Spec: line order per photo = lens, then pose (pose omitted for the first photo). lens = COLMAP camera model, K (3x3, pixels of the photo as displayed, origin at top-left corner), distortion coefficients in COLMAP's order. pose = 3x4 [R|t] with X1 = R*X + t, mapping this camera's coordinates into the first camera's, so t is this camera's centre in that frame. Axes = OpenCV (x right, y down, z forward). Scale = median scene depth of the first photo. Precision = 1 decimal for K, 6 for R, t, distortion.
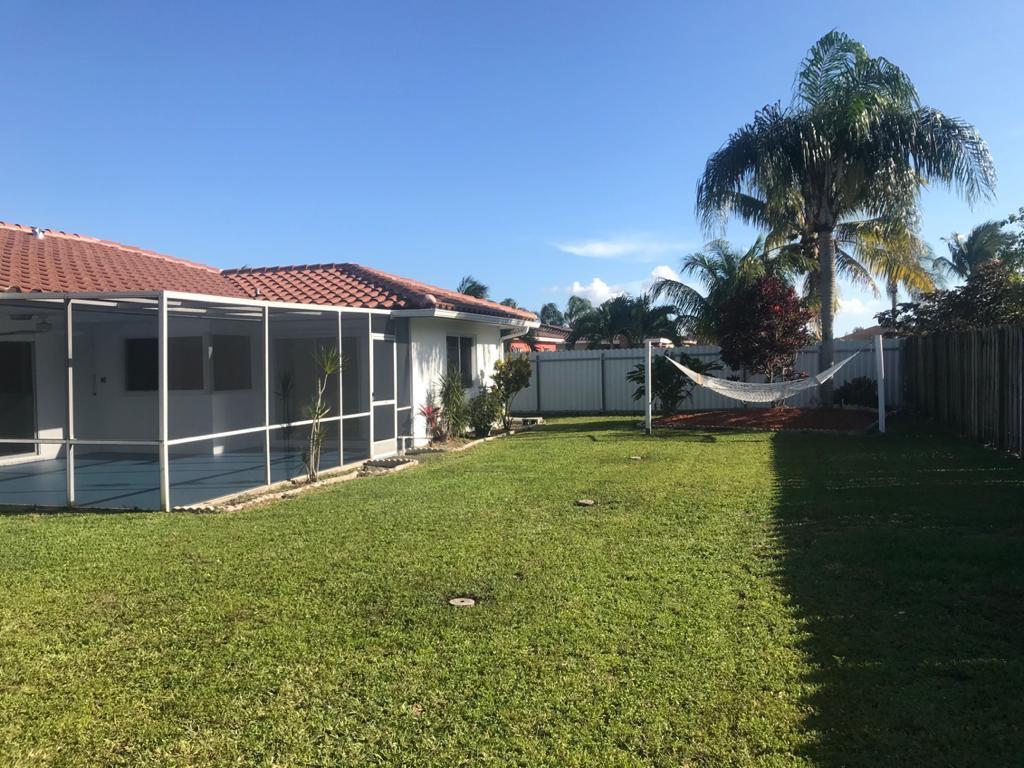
lens RADIAL K [[821.8, 0, 517.8], [0, 821.8, 378.2], [0, 0, 1]] dist [0.003580, -0.029010]
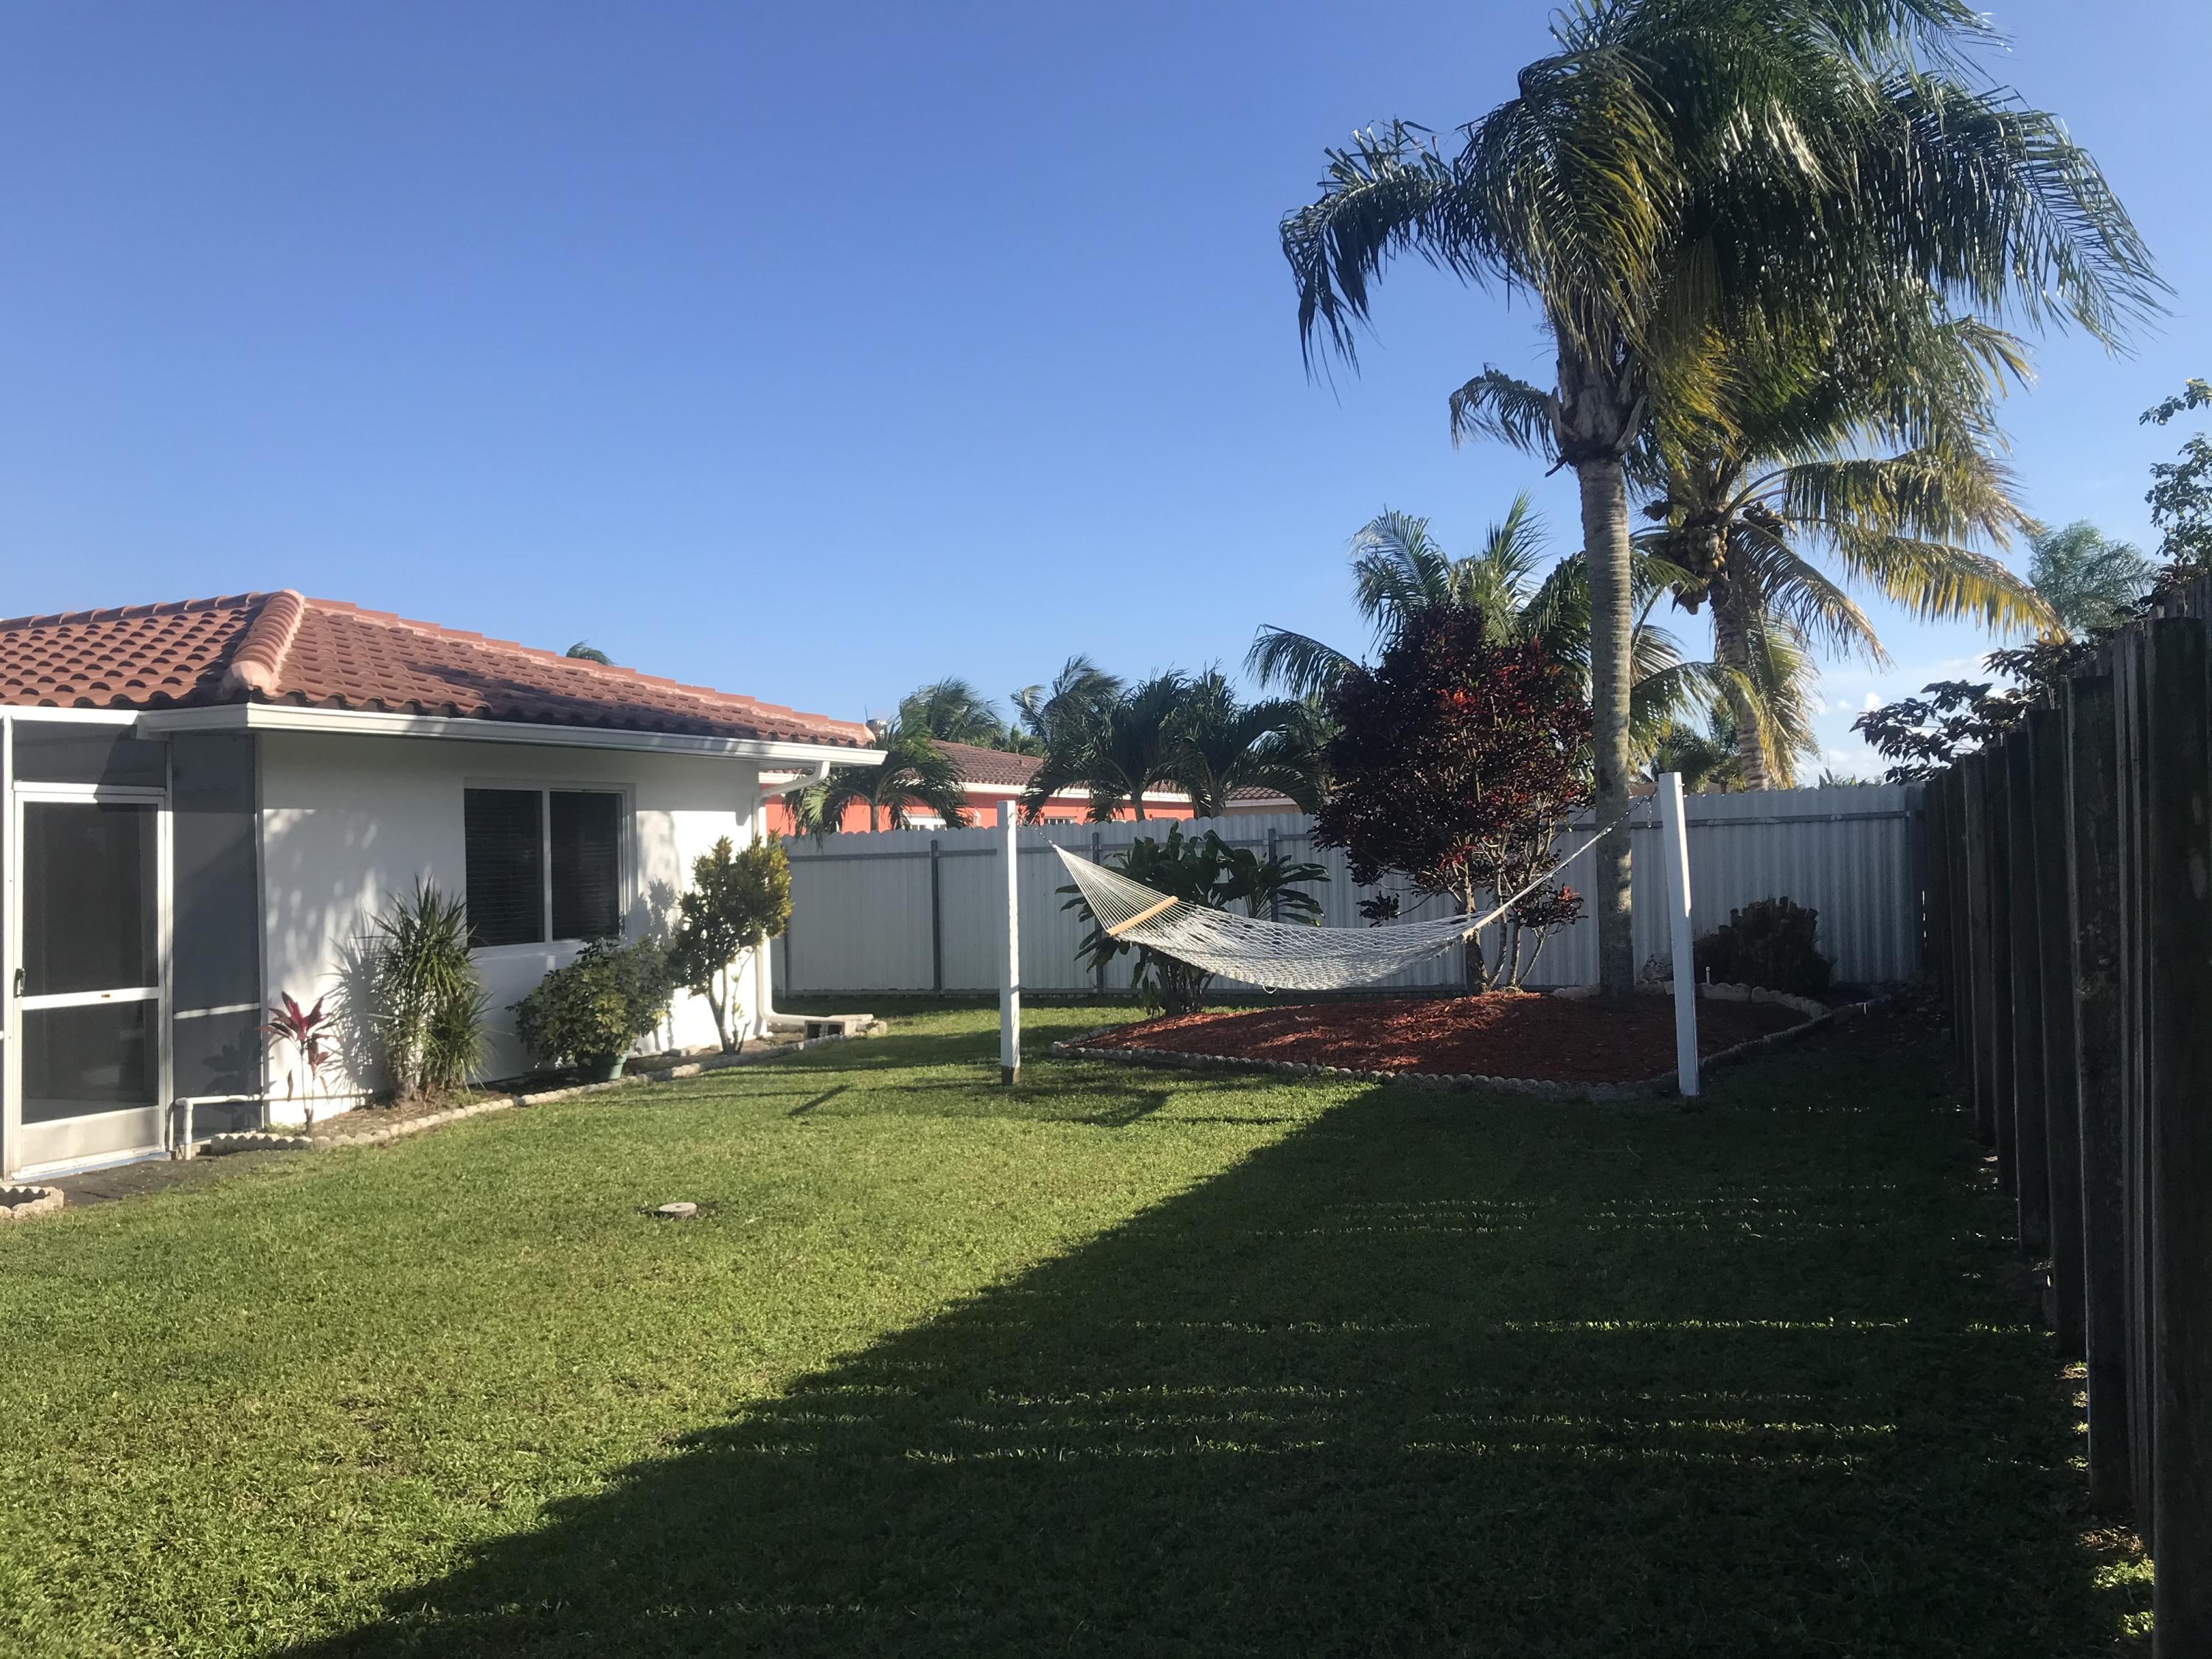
lens RADIAL K [[1778.6, 0, 1105.0], [0, 1778.6, 815.5], [0, 0, 1]] dist [0.013697, -0.049395]
pose [[0.995158, -0.009460, -0.097834, 0.224557], [0.005671, 0.999226, -0.038935, -0.008975], [0.098126, 0.038192, 0.994441, 0.251710]]
